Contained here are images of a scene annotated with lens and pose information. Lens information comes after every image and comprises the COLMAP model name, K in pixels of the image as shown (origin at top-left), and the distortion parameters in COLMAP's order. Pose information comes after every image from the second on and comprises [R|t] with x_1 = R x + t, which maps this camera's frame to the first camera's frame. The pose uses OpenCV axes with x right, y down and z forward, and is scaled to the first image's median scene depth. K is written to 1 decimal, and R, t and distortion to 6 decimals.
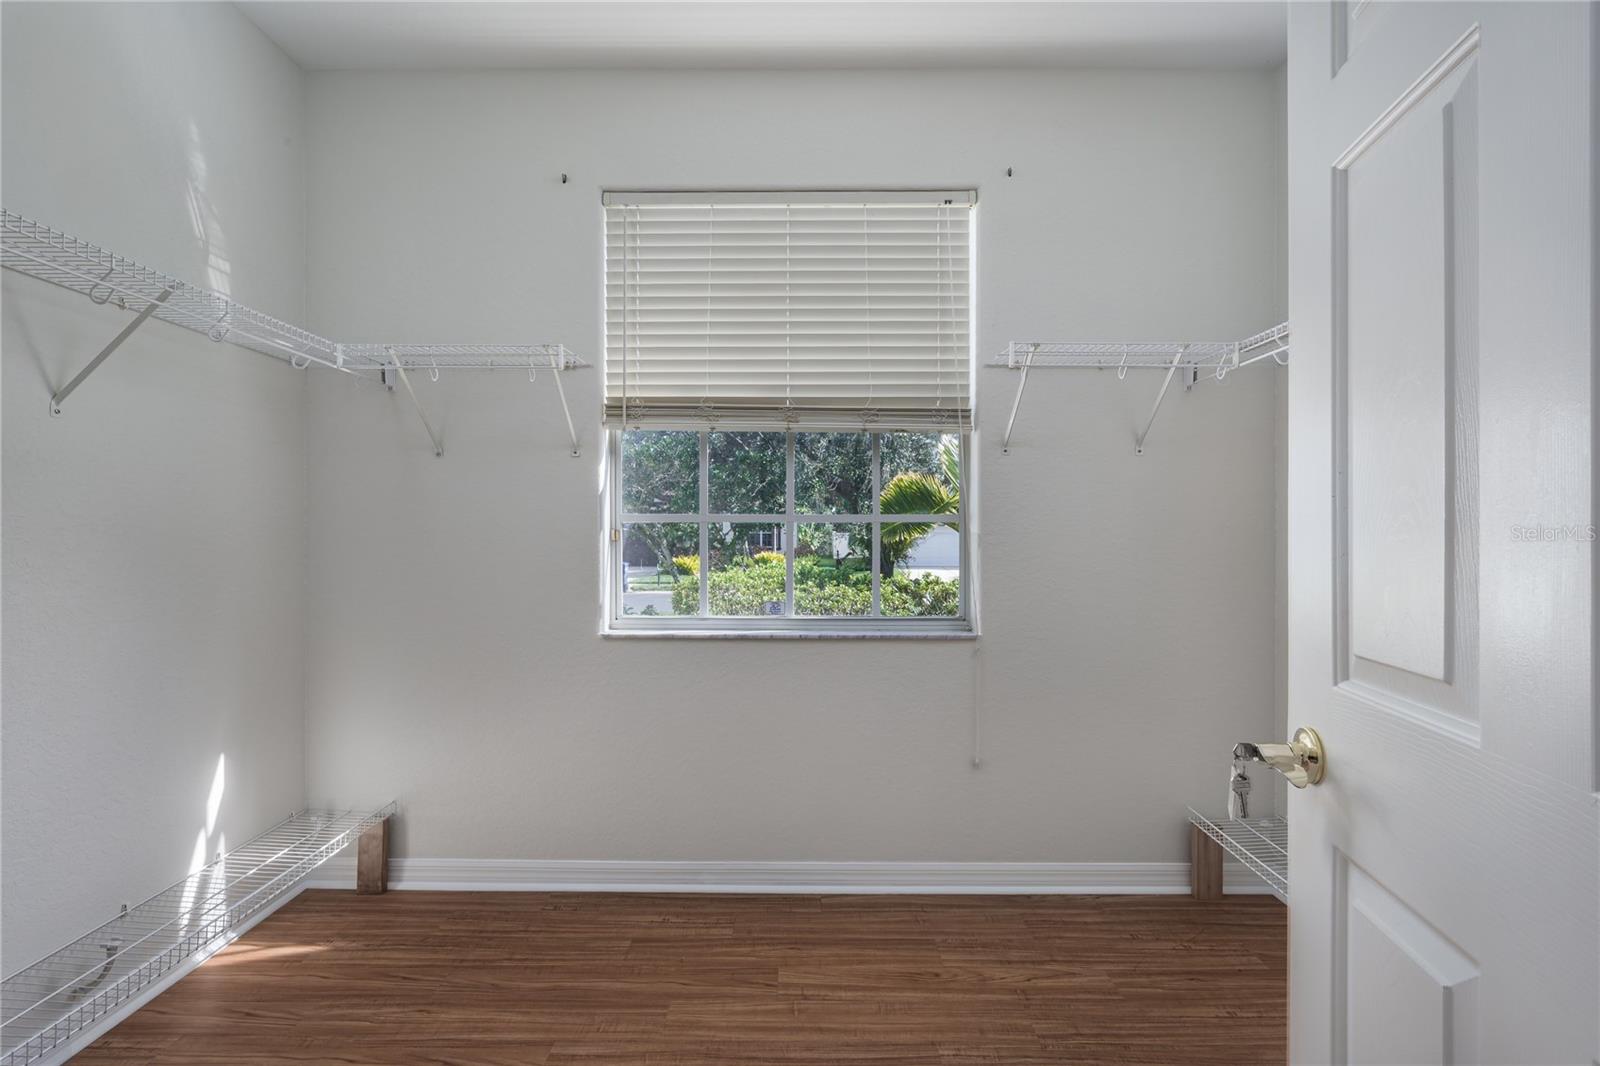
lens RADIAL K [[735.5, 0, 801.0], [0, 735.5, 532.6], [0, 0, 1]] dist [-0.005717, 0.000731]
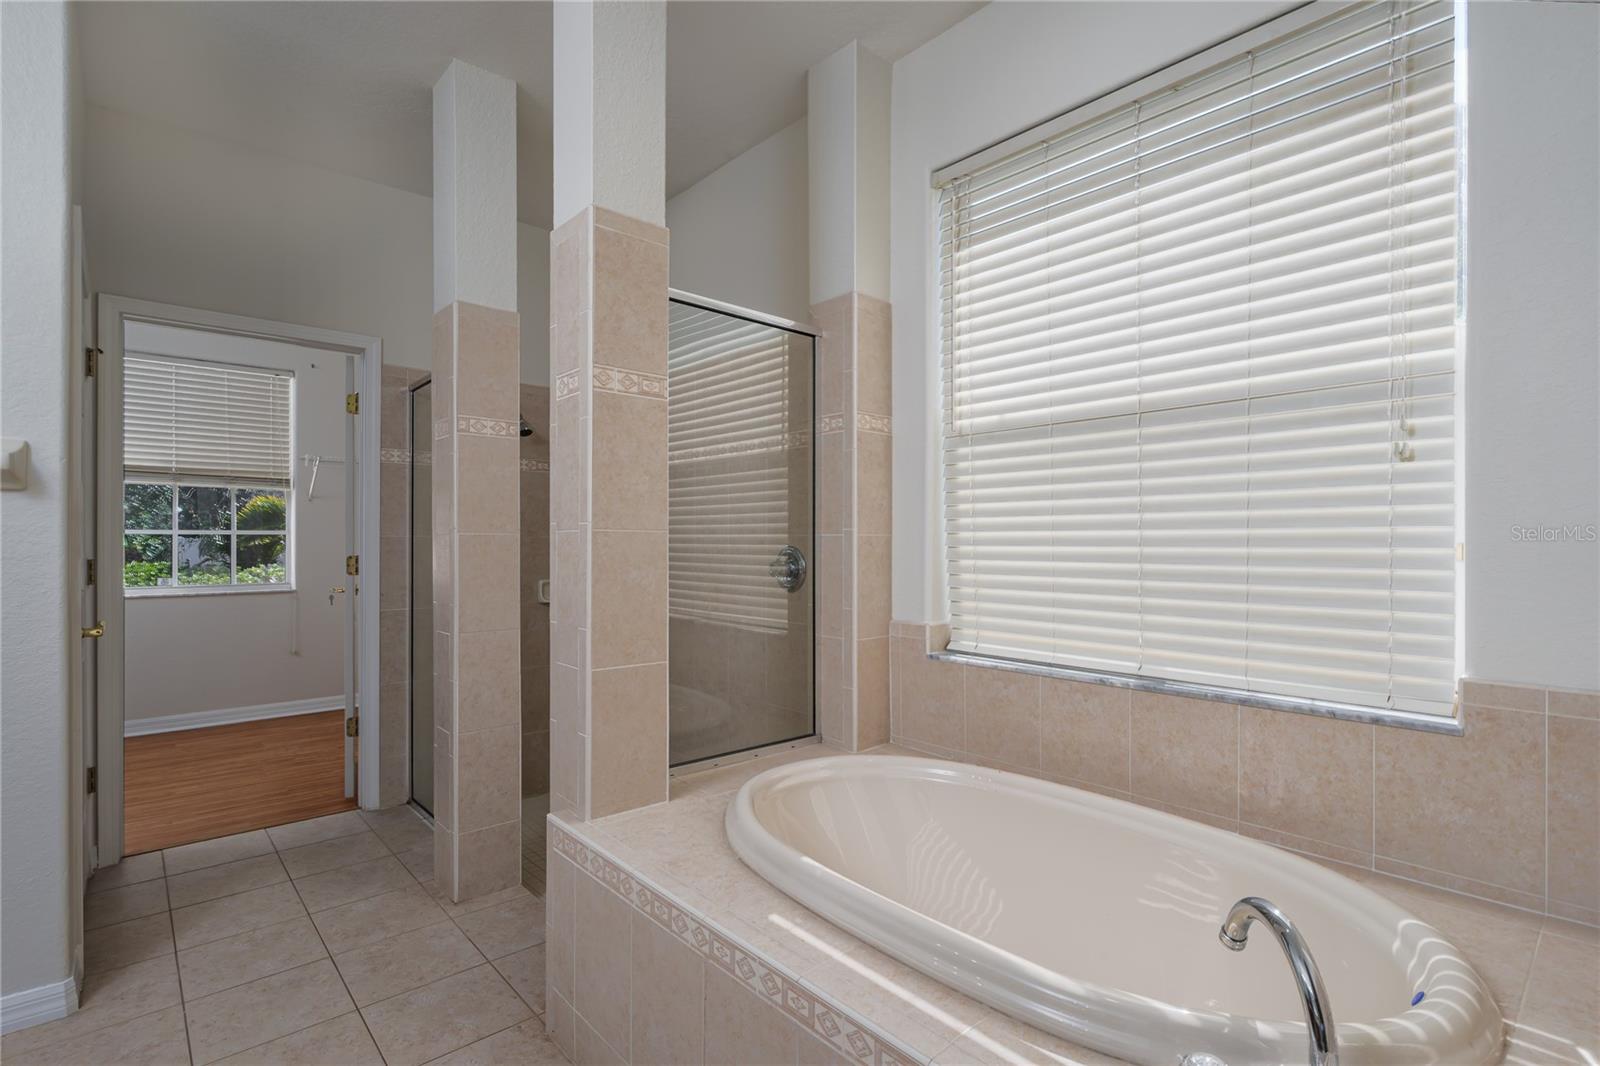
lens RADIAL K [[735.5, 0, 792.8], [0, 735.5, 540.4], [0, 0, 1]] dist [-0.005717, 0.000731]
pose [[0.734512, -0.001859, 0.678593, -0.125682], [-0.000436, 0.999995, 0.003212, -0.004587], [-0.678595, -0.002655, 0.734508, -1.428979]]
